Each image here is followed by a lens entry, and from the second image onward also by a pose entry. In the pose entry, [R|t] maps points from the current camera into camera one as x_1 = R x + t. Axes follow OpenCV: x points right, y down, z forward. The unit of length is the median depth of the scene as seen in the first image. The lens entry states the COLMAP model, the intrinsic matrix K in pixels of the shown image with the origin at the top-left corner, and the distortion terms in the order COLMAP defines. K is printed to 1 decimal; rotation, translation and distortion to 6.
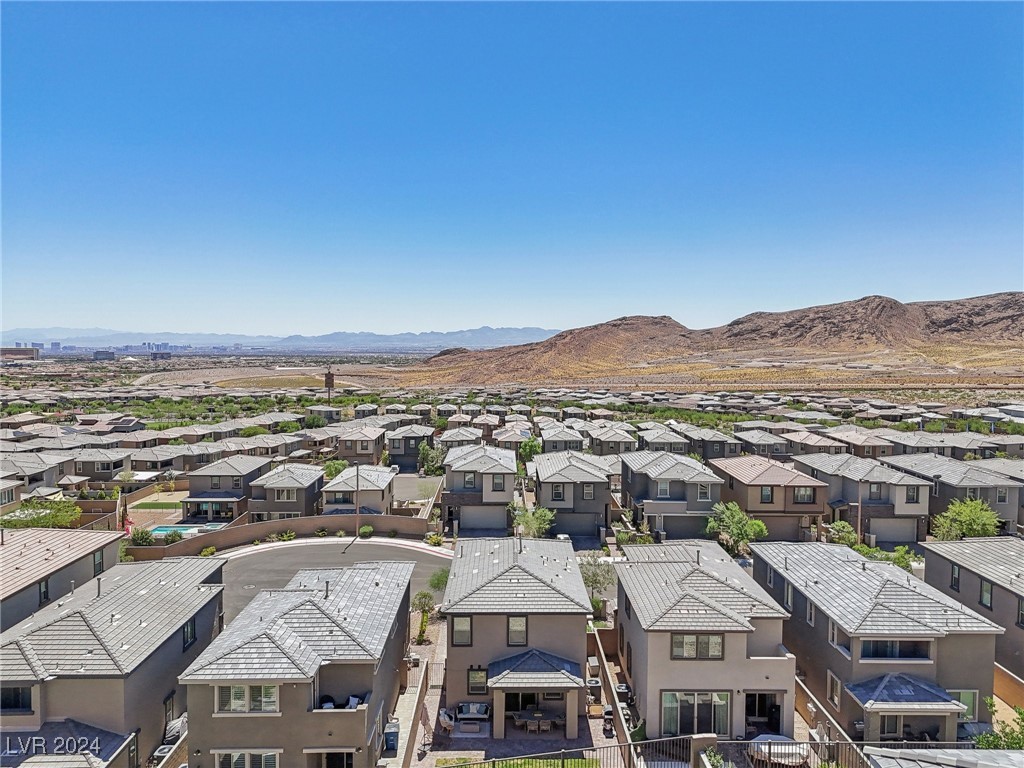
lens RADIAL K [[771.9, 0, 514.6], [0, 771.9, 387.3], [0, 0, 1]] dist [0.072740, -0.067106]
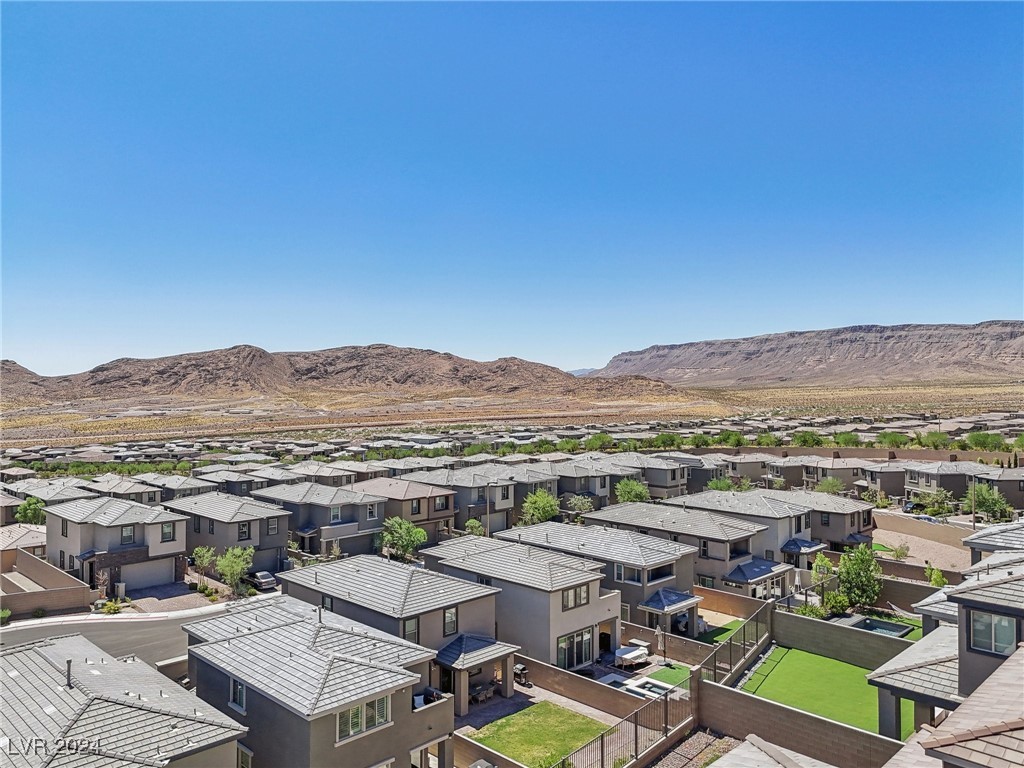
lens RADIAL K [[771.9, 0, 522.3], [0, 771.9, 388.6], [0, 0, 1]] dist [0.072740, -0.067106]
pose [[0.710940, -0.009847, 0.703184, -0.261955], [0.051559, 0.997941, -0.038153, 0.010128], [-0.701361, 0.063379, 0.709983, 0.041805]]
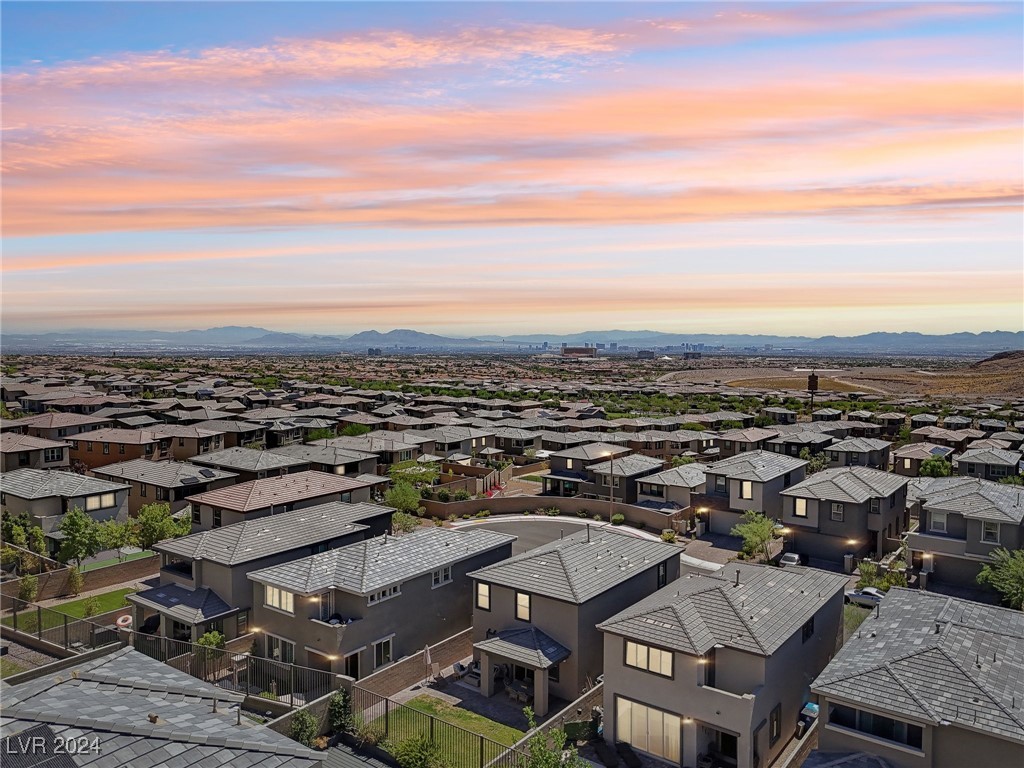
lens RADIAL K [[771.9, 0, 523.2], [0, 771.9, 384.2], [0, 0, 1]] dist [0.072740, -0.067106]
pose [[0.795824, 0.038207, -0.604321, 0.240406], [-0.041436, 0.999104, 0.008600, -0.002554], [0.604108, 0.018197, 0.796694, 0.047848]]
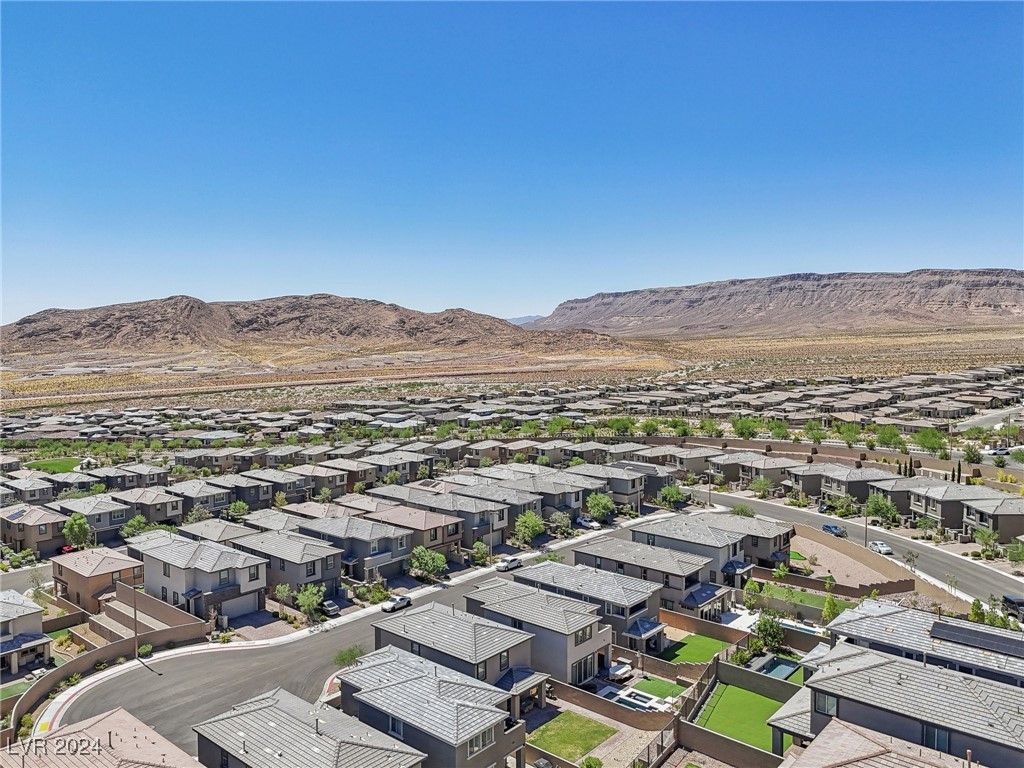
lens RADIAL K [[771.9, 0, 525.1], [0, 771.9, 394.2], [0, 0, 1]] dist [0.072740, -0.067106]
pose [[0.657309, -0.066688, 0.750665, -0.436977], [0.056253, 0.997640, 0.039371, -0.117782], [-0.751519, 0.016348, 0.659509, -0.051612]]
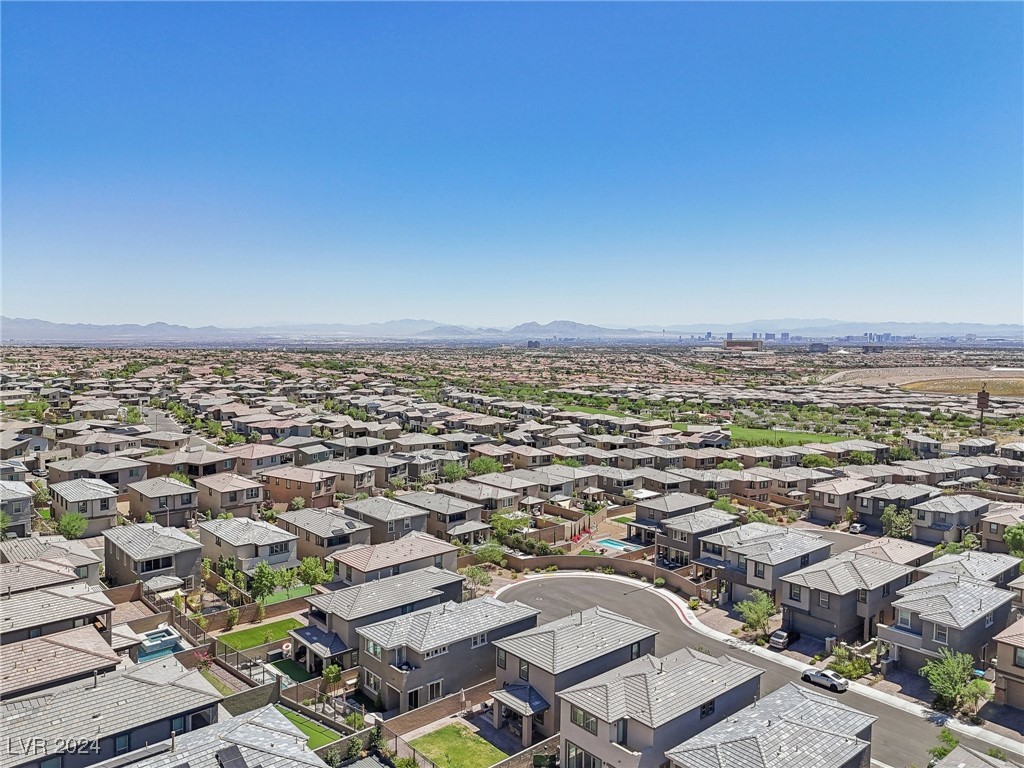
lens RADIAL K [[771.9, 0, 499.3], [0, 771.9, 348.9], [0, 0, 1]] dist [0.072740, -0.067106]
pose [[0.630084, 0.024149, -0.776151, 0.455667], [-0.050586, 0.998670, -0.009994, -0.127186], [0.774877, 0.045560, 0.630468, -0.038355]]
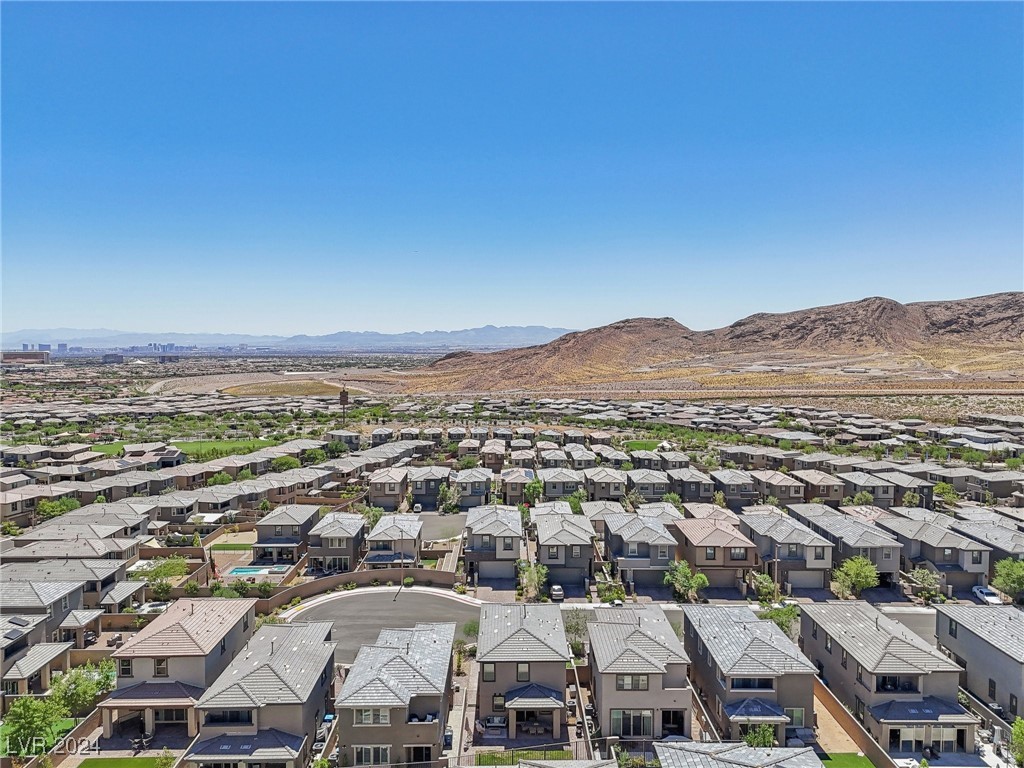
lens RADIAL K [[771.9, 0, 520.1], [0, 771.9, 385.7], [0, 0, 1]] dist [0.072740, -0.067106]
pose [[0.999998, -0.001165, 0.001697, -0.002009], [0.001165, 0.999999, 0.000253, -0.105227], [-0.001697, -0.000251, 0.999999, -0.230760]]
